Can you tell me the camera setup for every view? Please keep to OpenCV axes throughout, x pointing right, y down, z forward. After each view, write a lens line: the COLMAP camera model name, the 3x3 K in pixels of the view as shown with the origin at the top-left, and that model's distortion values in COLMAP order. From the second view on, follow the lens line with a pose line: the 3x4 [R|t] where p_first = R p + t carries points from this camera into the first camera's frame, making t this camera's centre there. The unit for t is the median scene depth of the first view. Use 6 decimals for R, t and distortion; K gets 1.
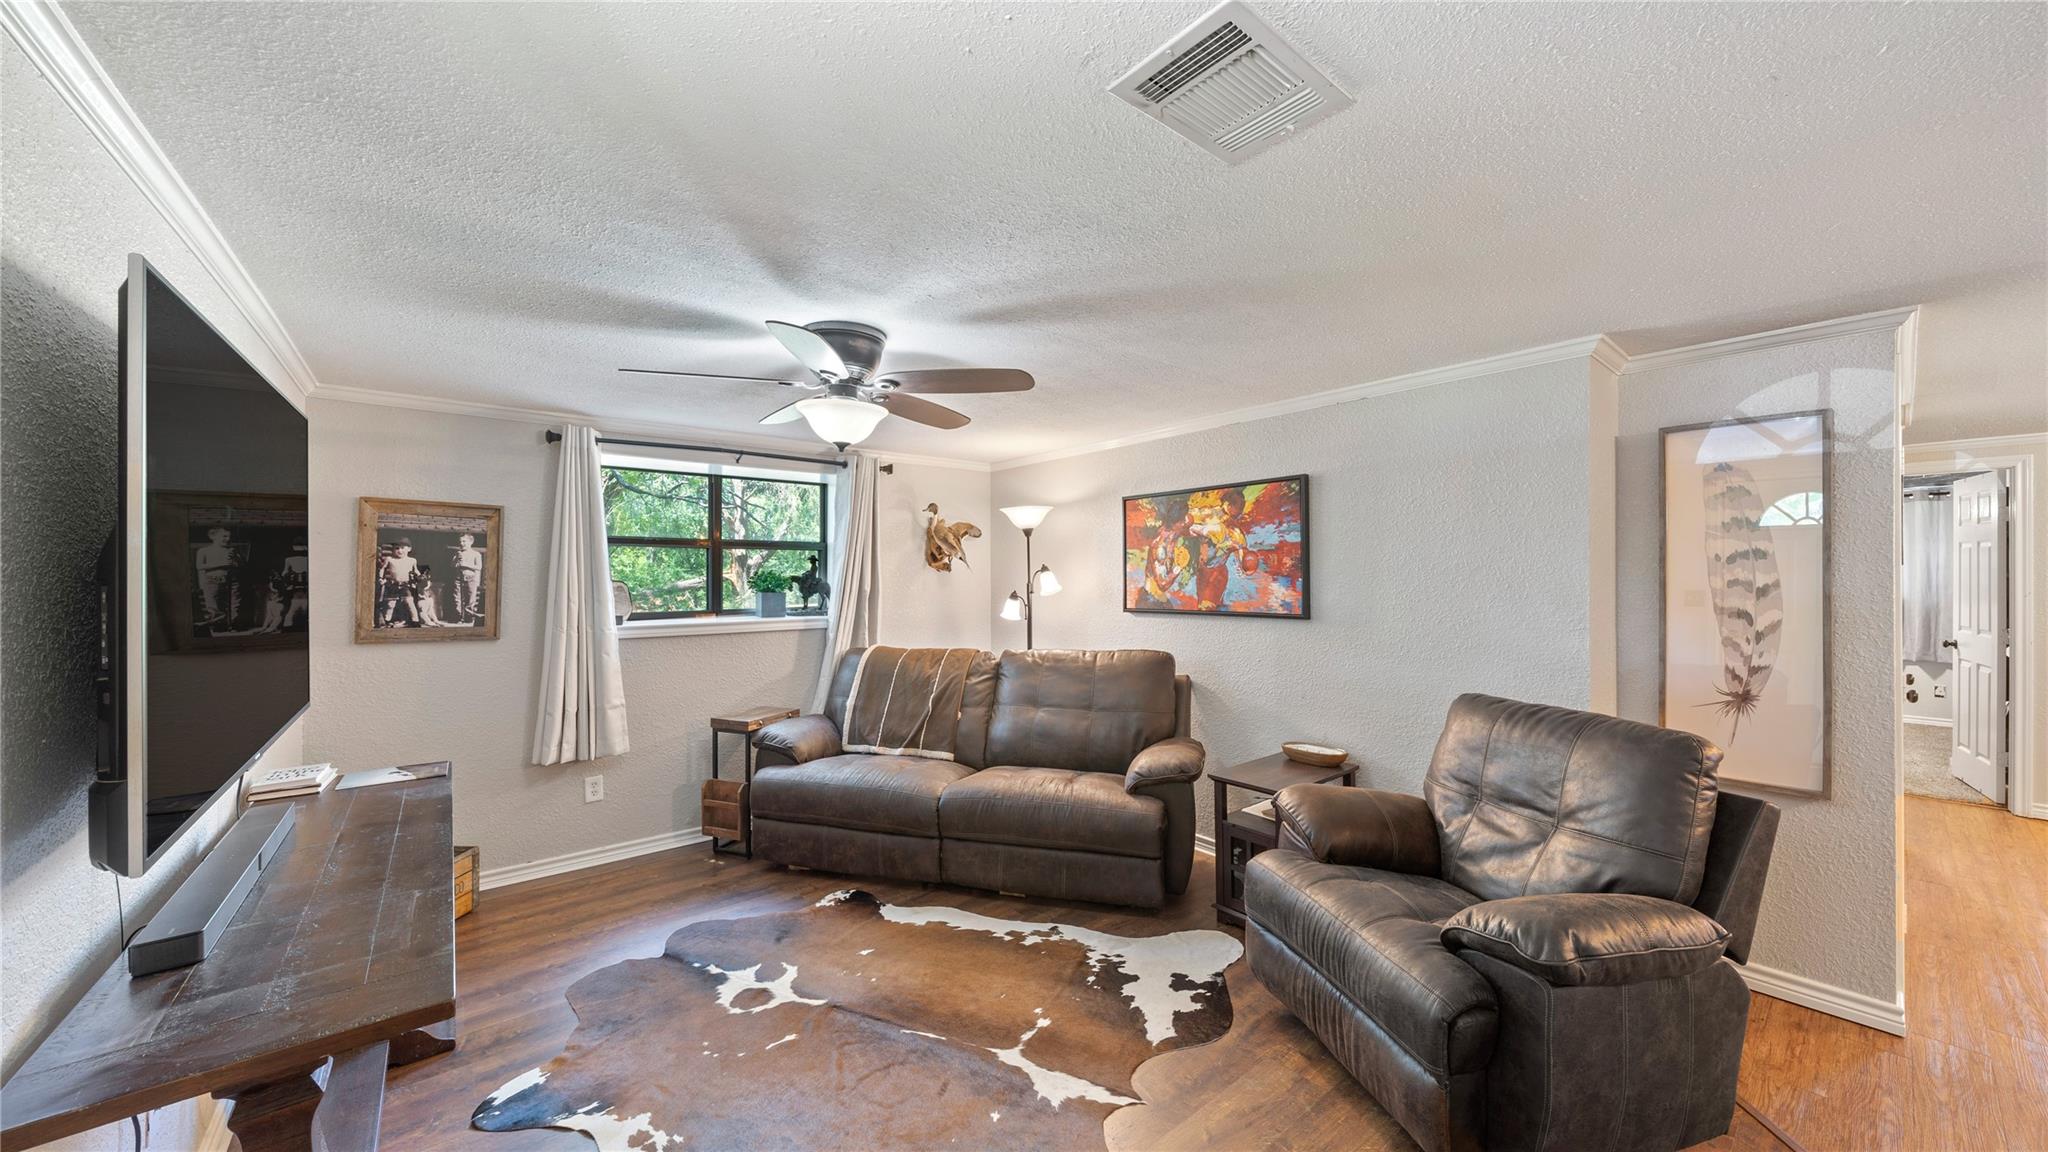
lens RADIAL K [[719.6, 0, 1027.2], [0, 719.6, 572.7], [0, 0, 1]] dist [-0.003226, -0.000073]
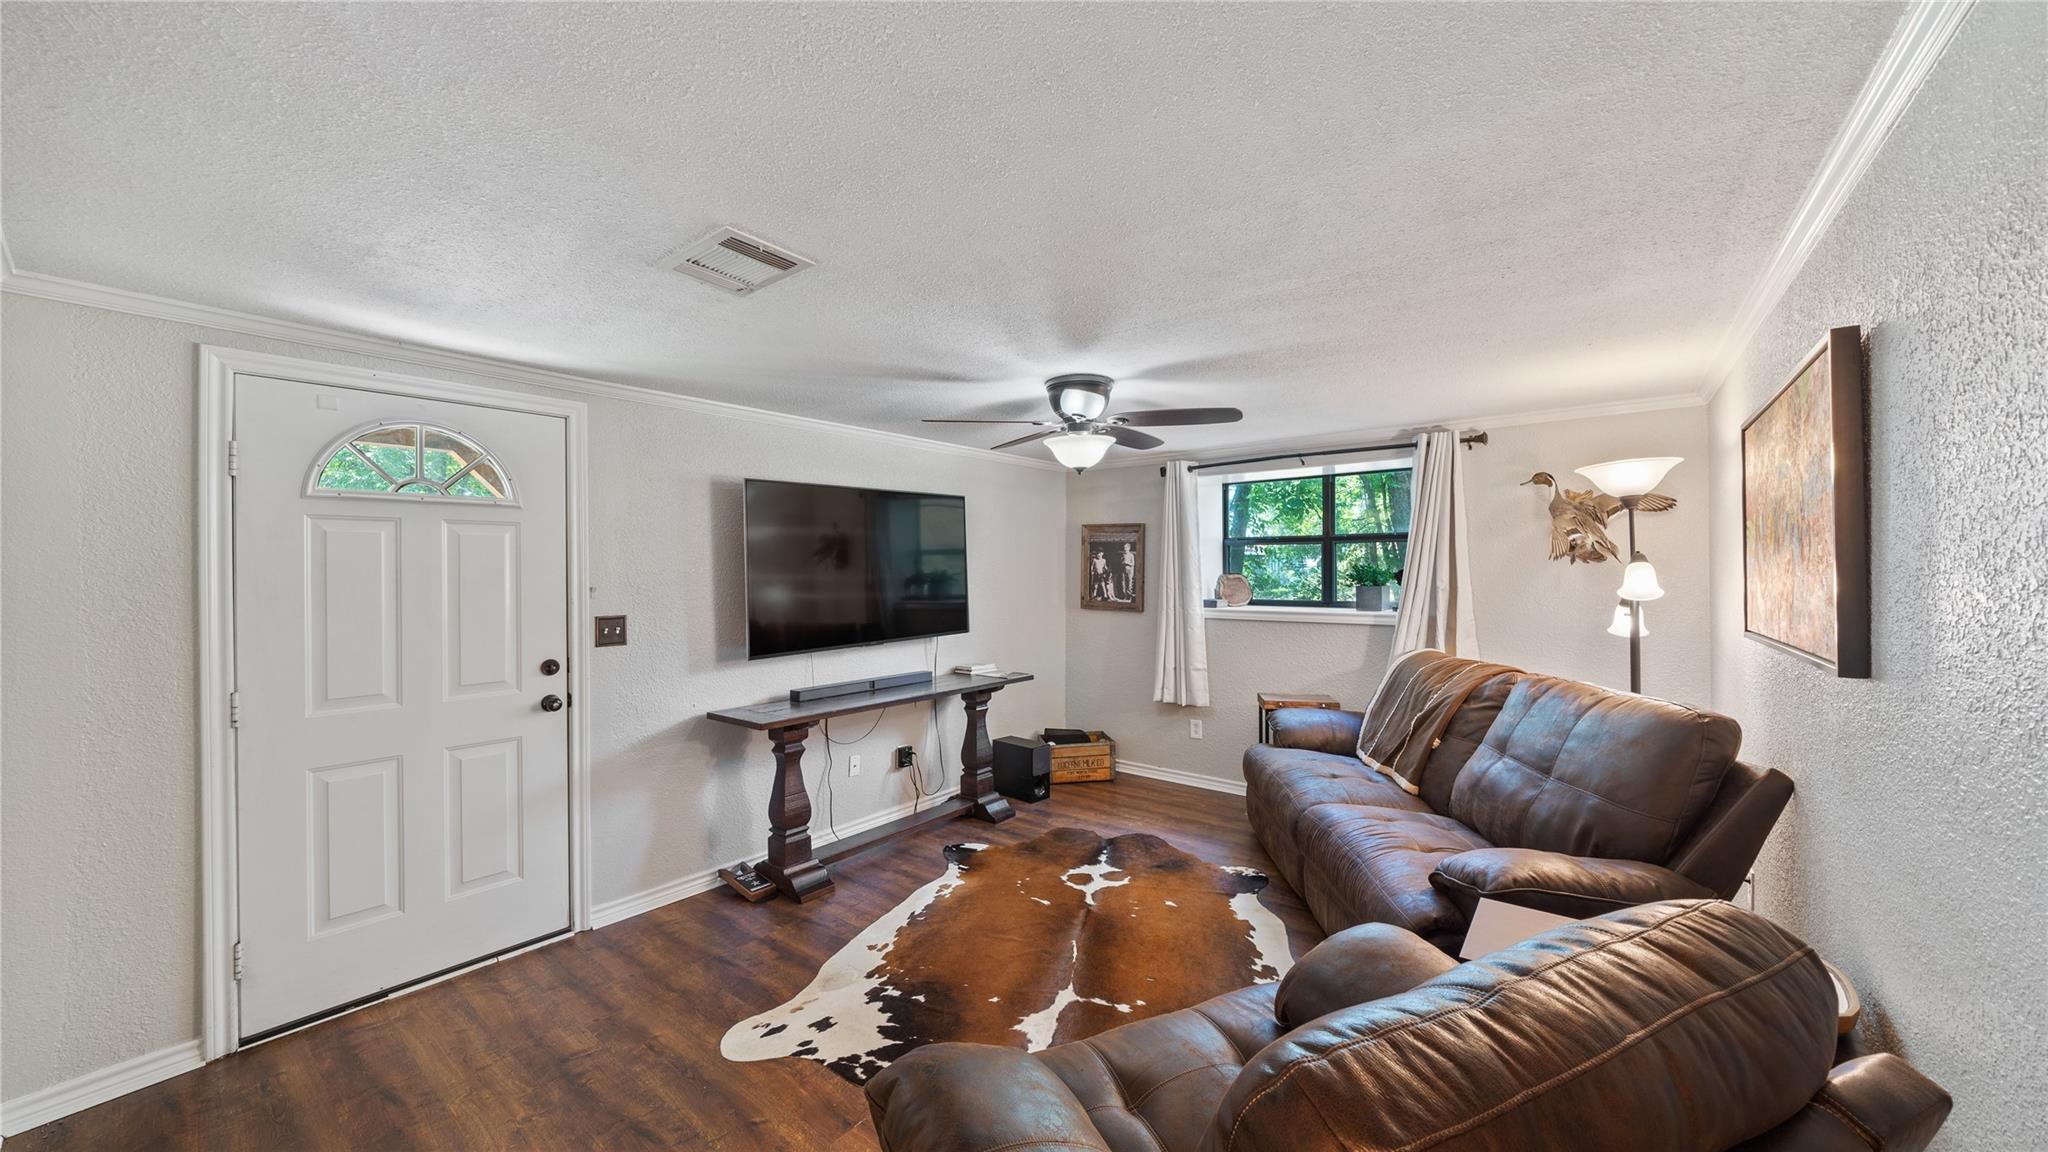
lens RADIAL K [[719.6, 0, 1042.1], [0, 719.6, 566.6], [0, 0, 1]] dist [-0.003226, -0.000073]
pose [[0.227385, -0.002953, -0.973801, 0.717389], [0.006947, 0.999975, -0.001410, -0.001624], [0.973780, -0.006444, 0.227399, 0.474116]]
